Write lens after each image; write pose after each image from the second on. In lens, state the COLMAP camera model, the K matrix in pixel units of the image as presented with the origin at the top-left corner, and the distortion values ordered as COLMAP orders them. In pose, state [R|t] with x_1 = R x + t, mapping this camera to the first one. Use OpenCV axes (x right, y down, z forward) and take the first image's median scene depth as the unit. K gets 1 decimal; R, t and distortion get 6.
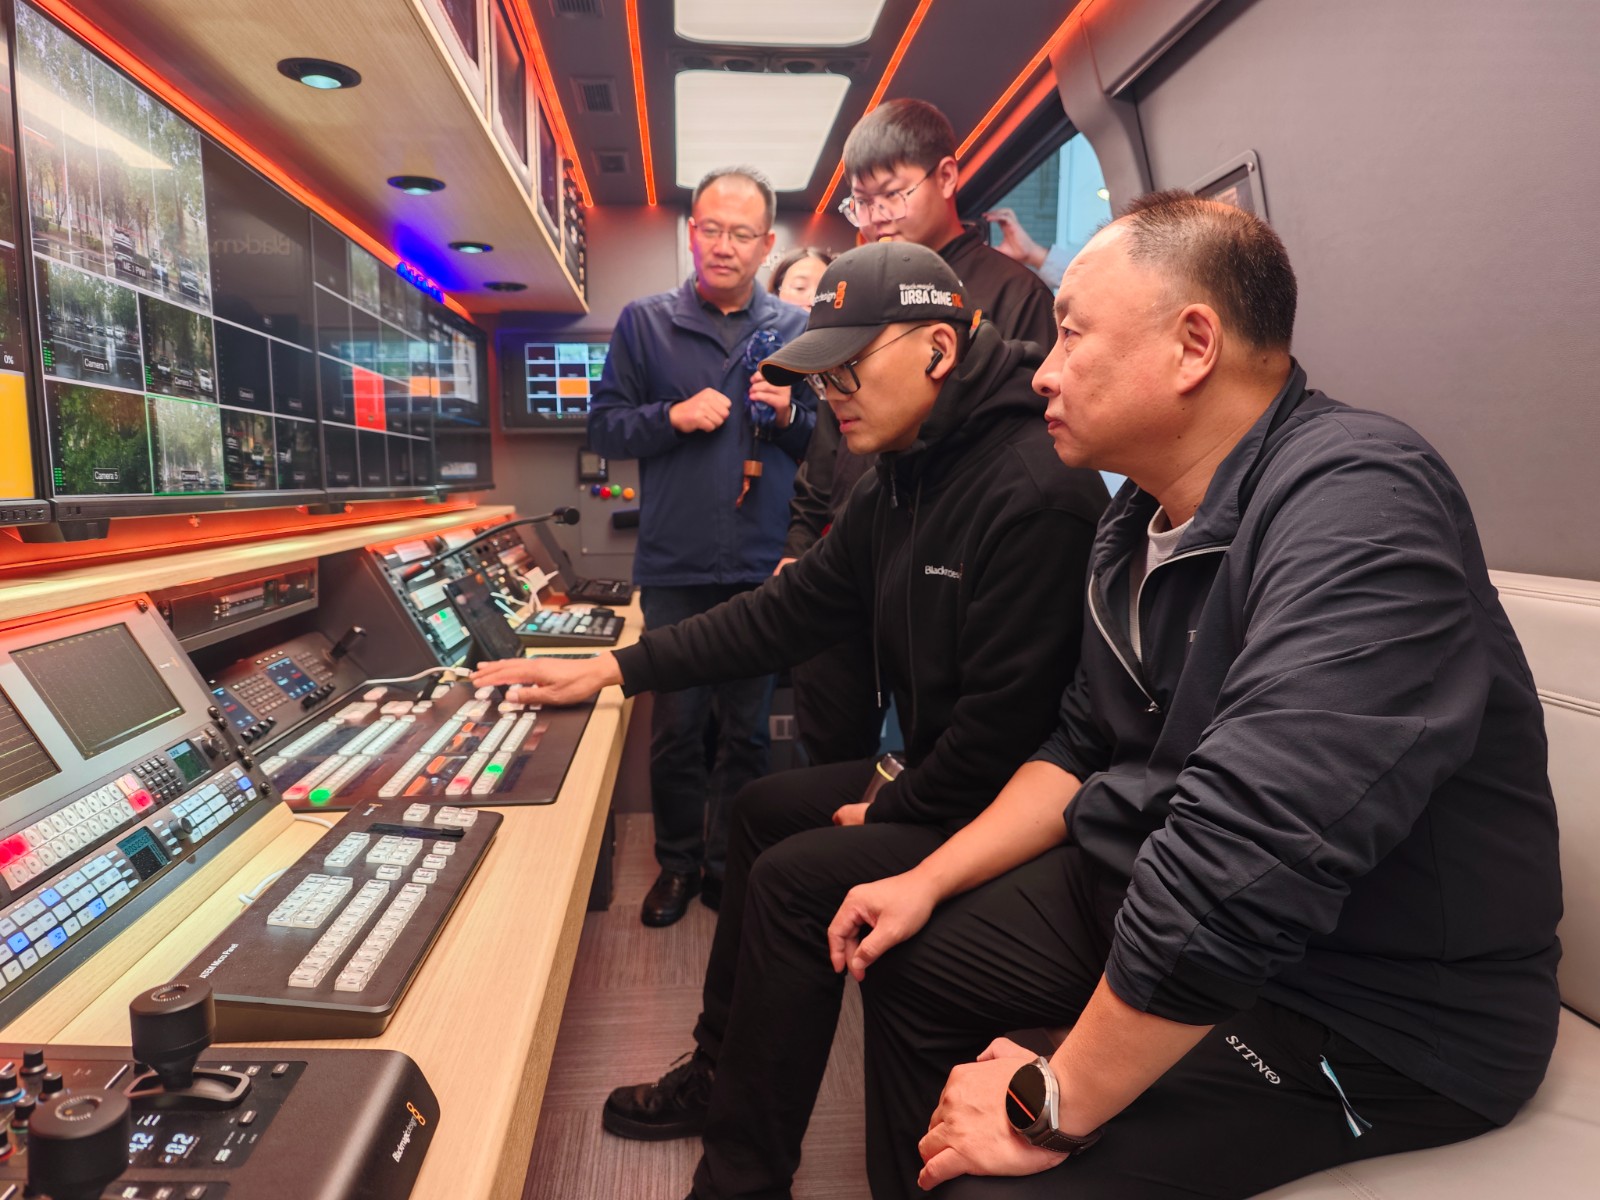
lens RADIAL K [[1087.1, 0, 799.7], [0, 1087.1, 598.6], [0, 0, 1]] dist [0.043680, -0.004778]
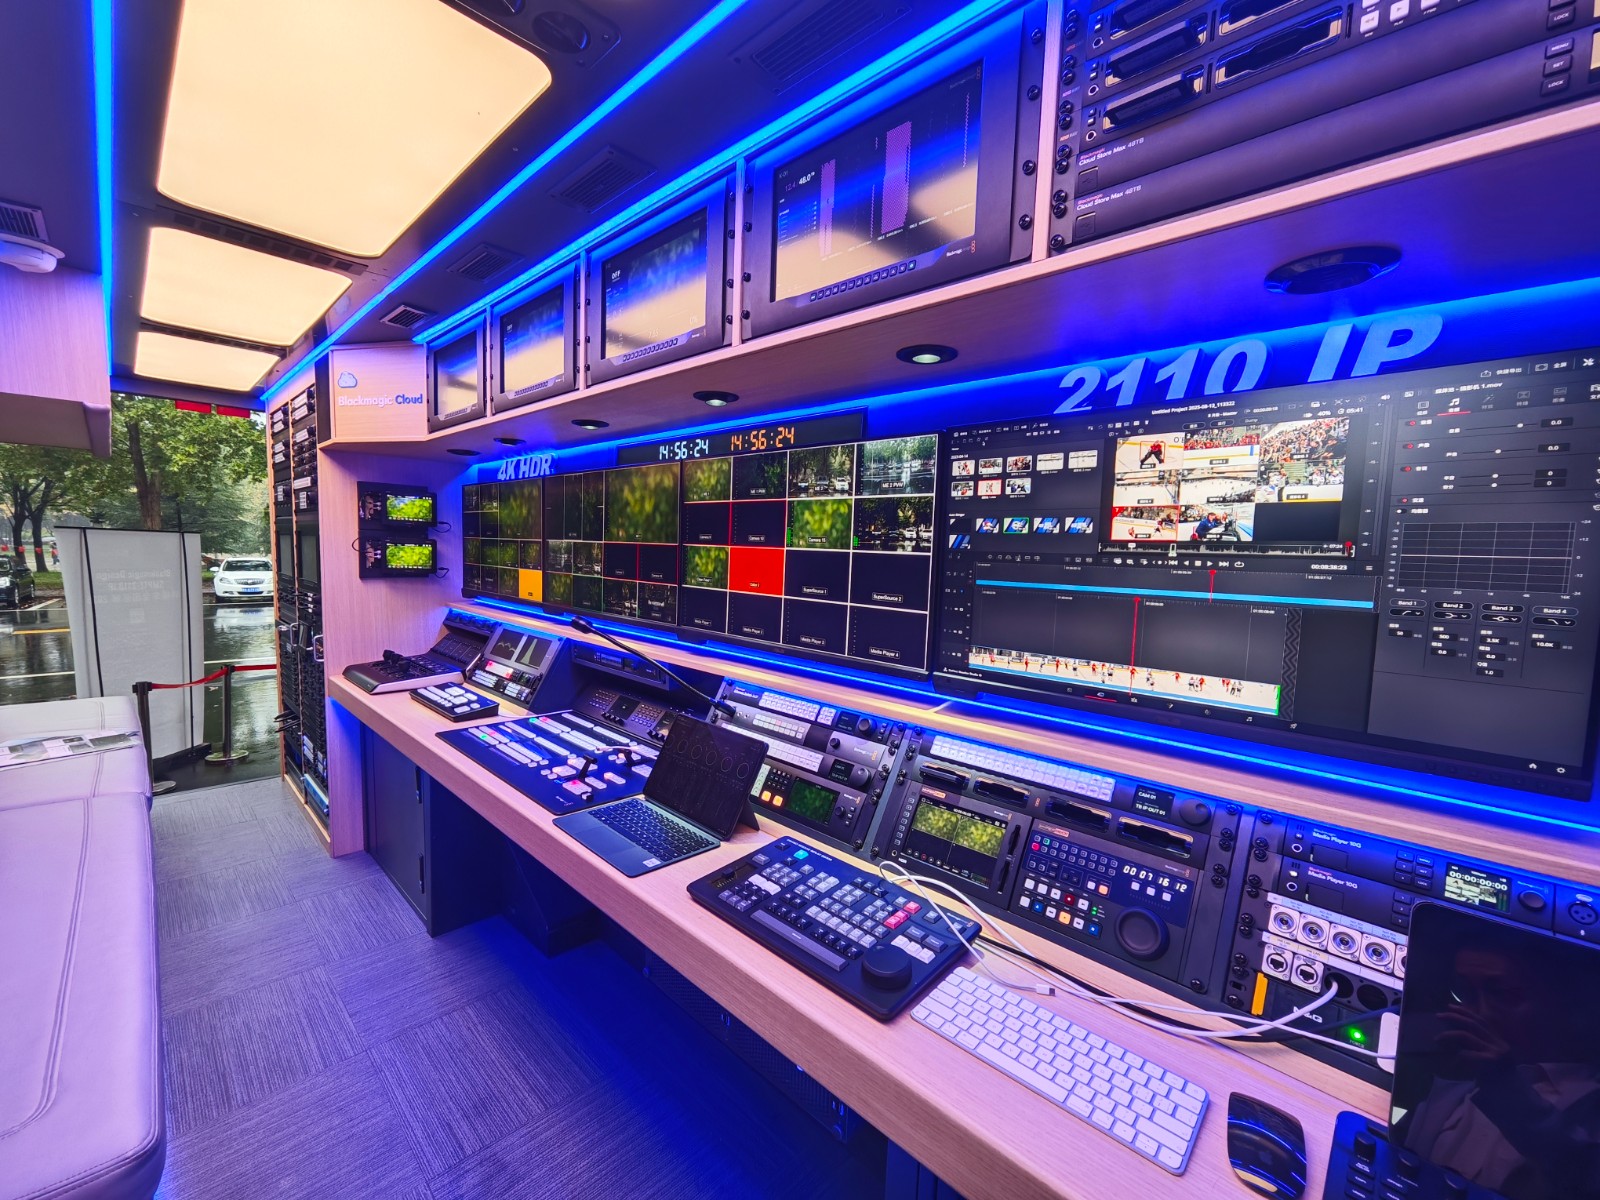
lens RADIAL K [[656.8, 0, 800.6], [0, 656.8, 604.8], [0, 0, 1]] dist [0.001767, 0.001769]
pose [[-0.759683, 0.029855, -0.649608, 0.122631], [-0.105371, 0.980093, 0.168270, -0.511450], [0.641700, 0.196282, -0.741414, 2.984667]]
